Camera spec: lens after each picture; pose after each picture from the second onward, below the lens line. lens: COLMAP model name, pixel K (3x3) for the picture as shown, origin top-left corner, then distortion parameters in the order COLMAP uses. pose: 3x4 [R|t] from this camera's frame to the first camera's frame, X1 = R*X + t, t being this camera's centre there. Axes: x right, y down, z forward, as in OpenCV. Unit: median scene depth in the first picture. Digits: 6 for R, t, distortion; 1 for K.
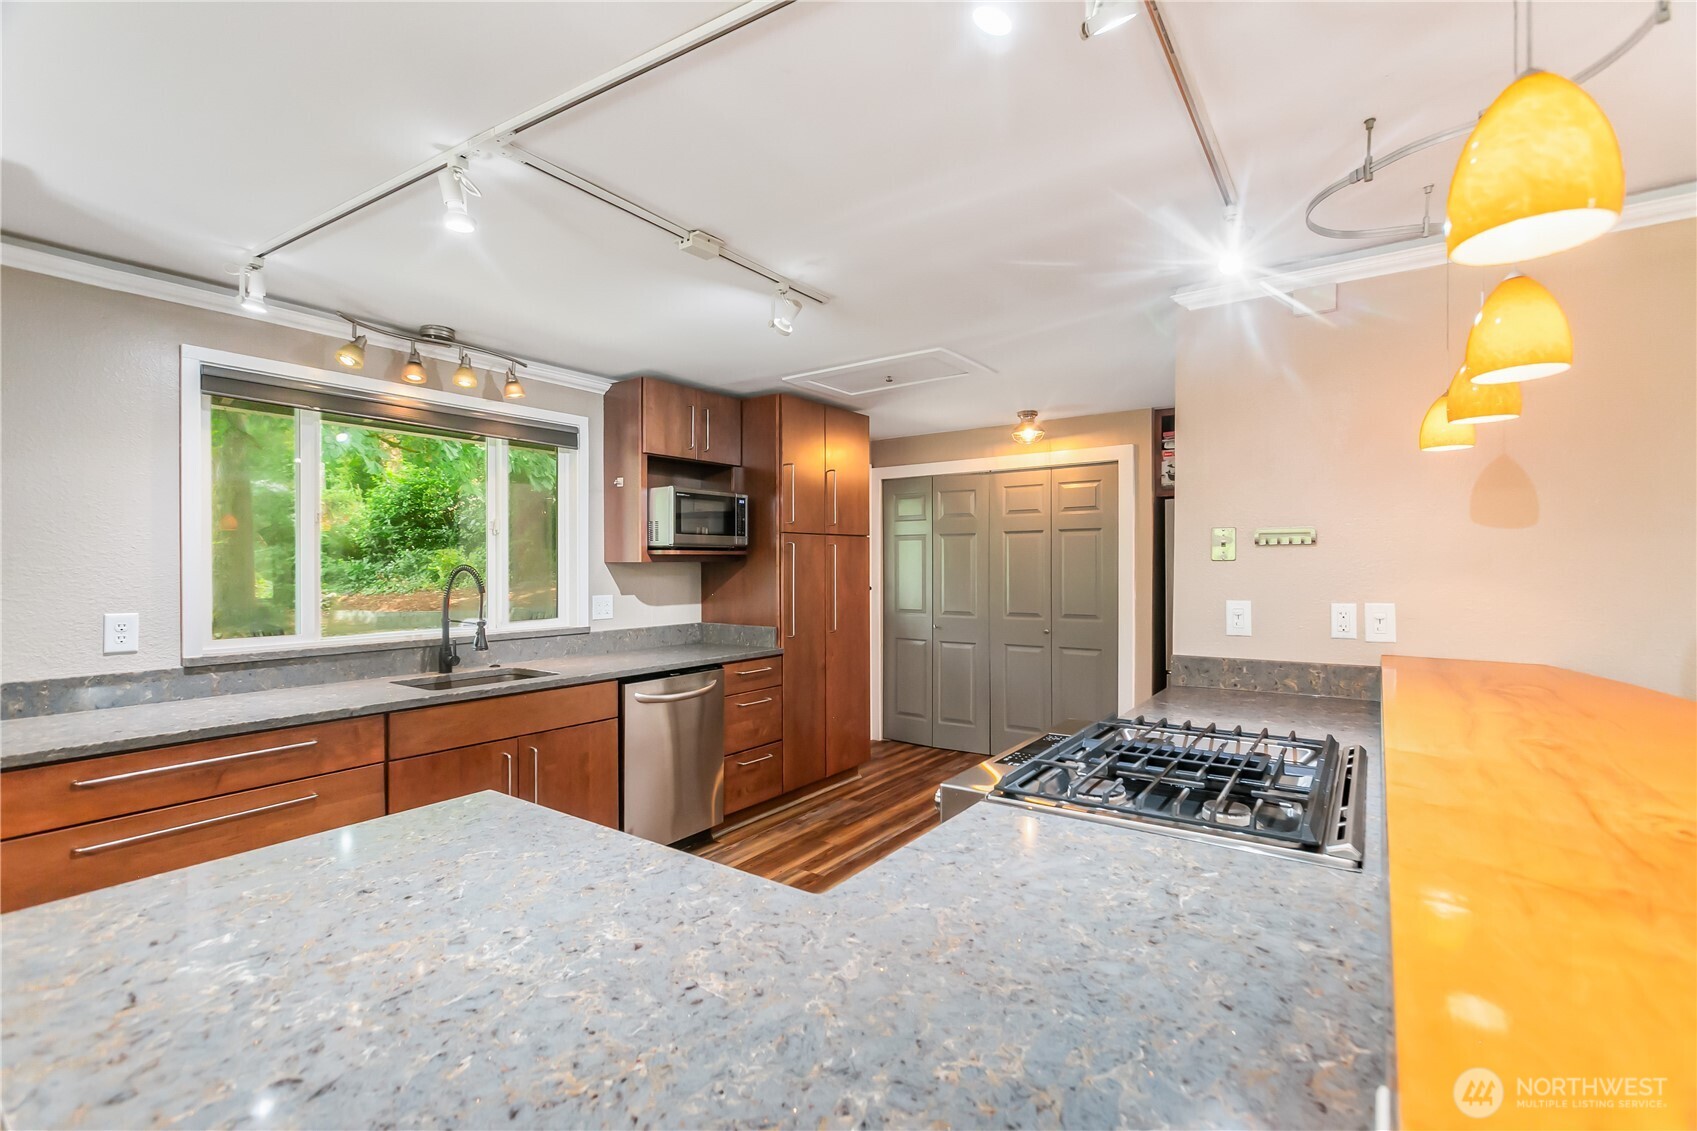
lens RADIAL K [[753.7, 0, 848.5], [0, 753.7, 565.5], [0, 0, 1]] dist [-0.014418, -0.000019]
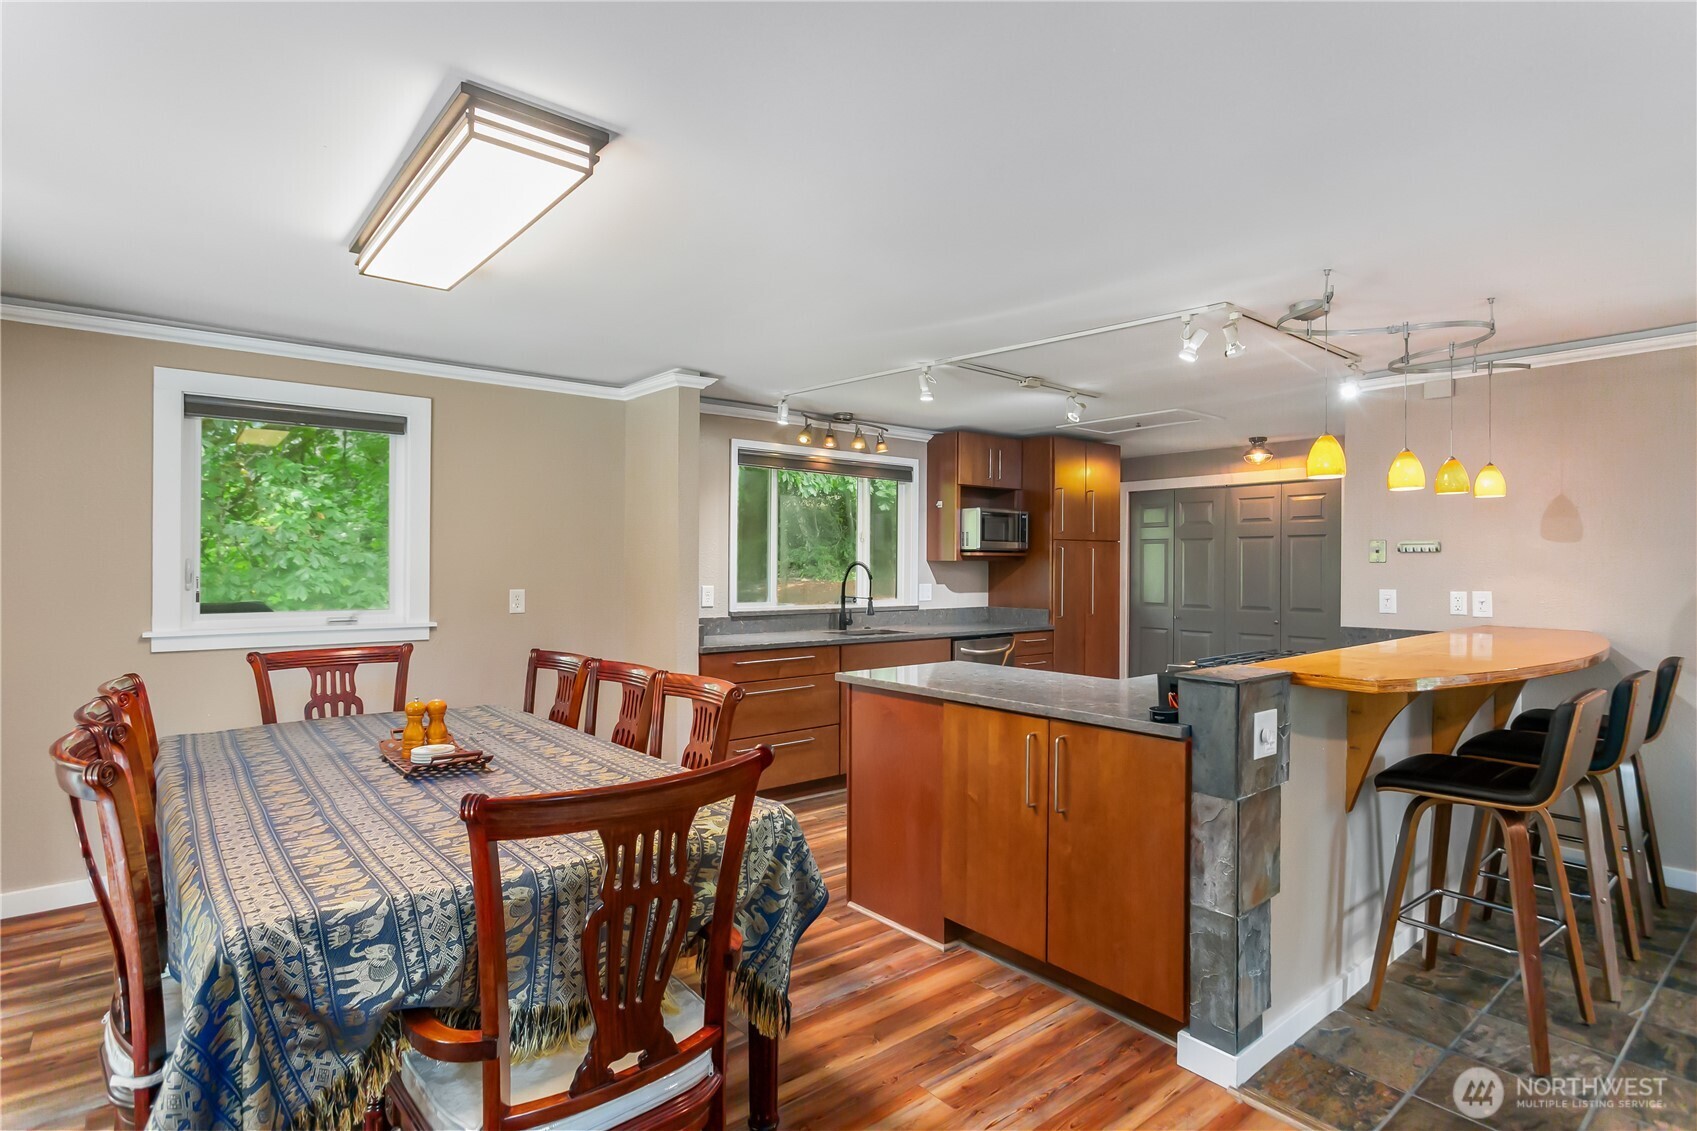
lens RADIAL K [[873.4, 0, 848.5], [0, 873.4, 565.5], [0, 0, 1]] dist [-0.002190, 0.001401]
pose [[0.968287, 0.008753, -0.249687, -0.057770], [-0.008956, 0.999960, 0.000325, 0.005798], [0.249680, 0.001922, 0.968327, -0.647586]]
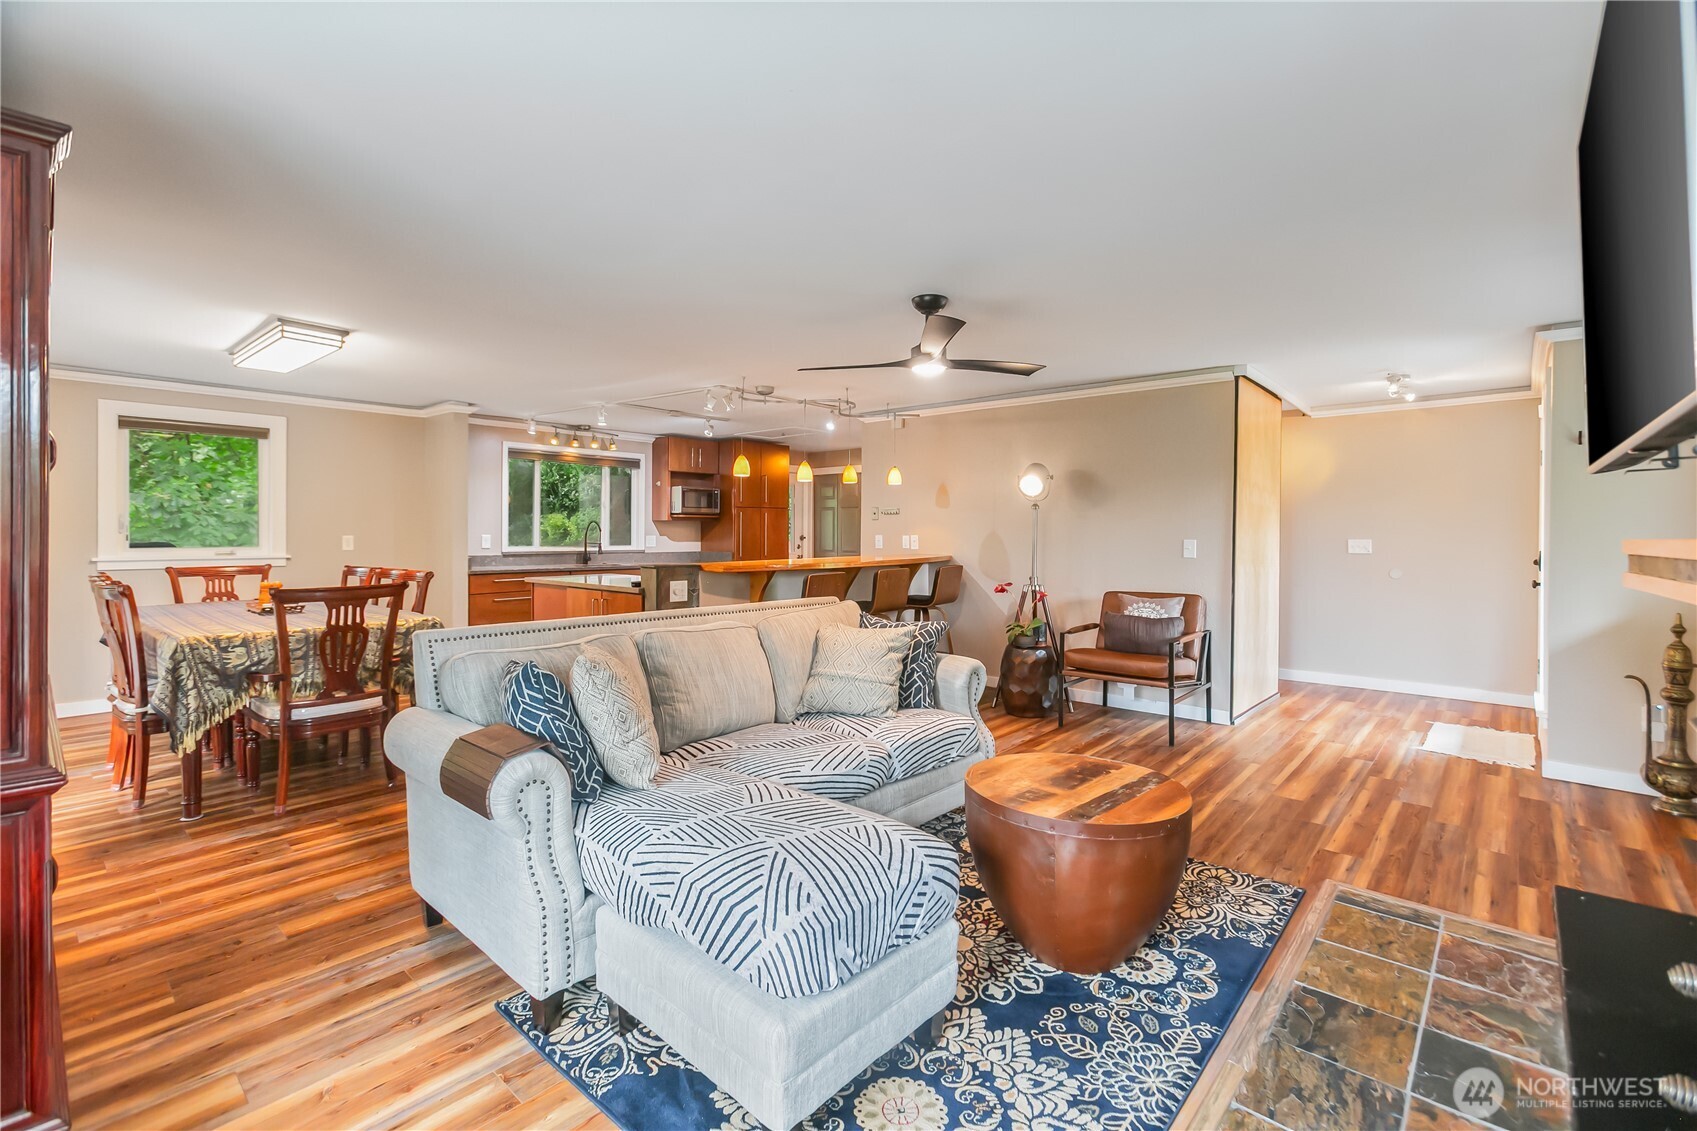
lens RADIAL K [[762.6, 0, 842.5], [0, 762.6, 535.5], [0, 0, 1]] dist [0.002256, 0.000267]
pose [[0.995058, 0.008996, -0.098884, 0.451449], [-0.008674, 0.999956, 0.003684, 0.027212], [0.098913, -0.002809, 0.995092, -1.162389]]
